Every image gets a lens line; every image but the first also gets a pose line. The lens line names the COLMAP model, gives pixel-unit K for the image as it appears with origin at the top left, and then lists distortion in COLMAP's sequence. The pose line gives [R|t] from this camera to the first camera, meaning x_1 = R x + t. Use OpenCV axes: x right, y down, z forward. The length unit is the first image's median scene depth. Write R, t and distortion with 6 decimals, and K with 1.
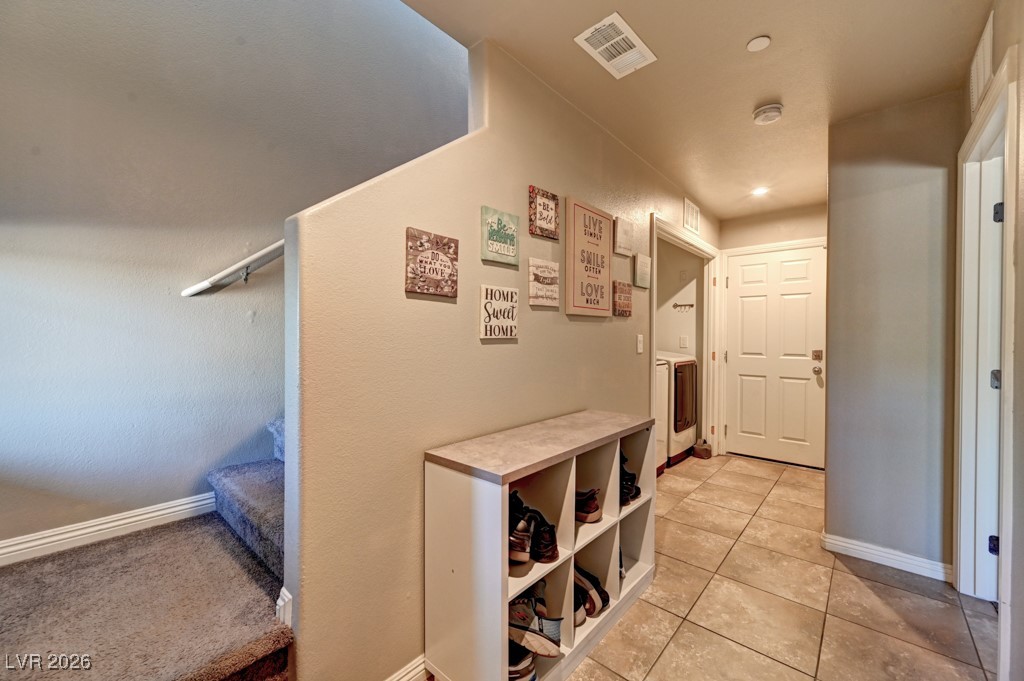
lens RADIAL K [[402.1, 0, 515.7], [0, 402.1, 339.2], [0, 0, 1]] dist [-0.001409, 0.000937]
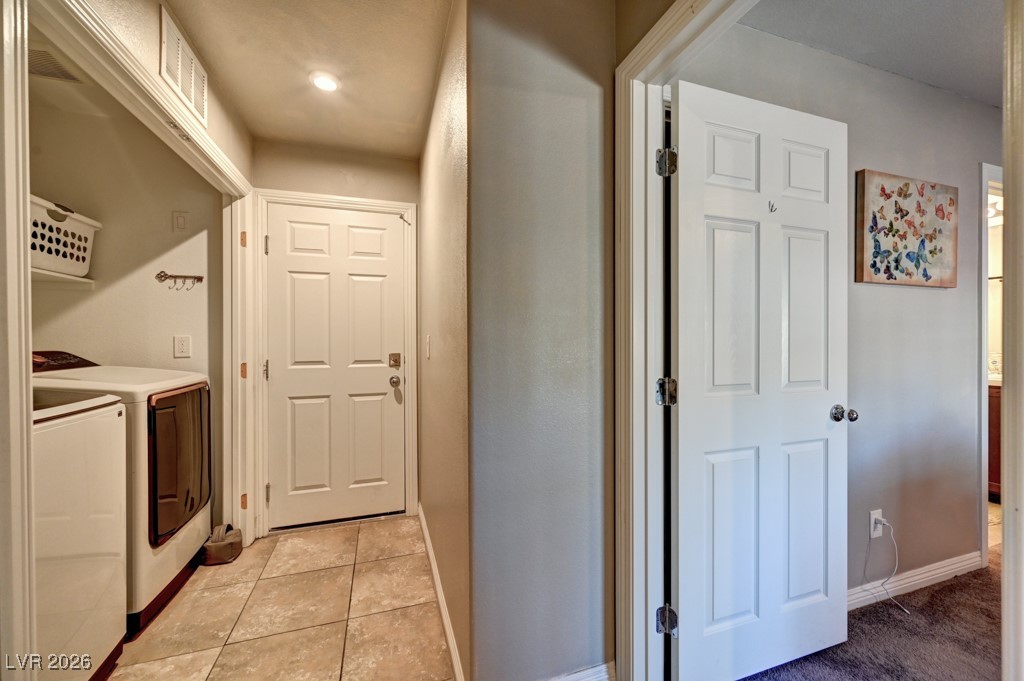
lens RADIAL K [[402.1, 0, 515.7], [0, 402.1, 339.2], [0, 0, 1]] dist [-0.001409, 0.000937]
pose [[0.502435, -0.010994, 0.864545, 0.199753], [0.011355, 0.999917, 0.006116, -0.001242], [-0.864540, 0.006744, 0.502518, 0.391868]]
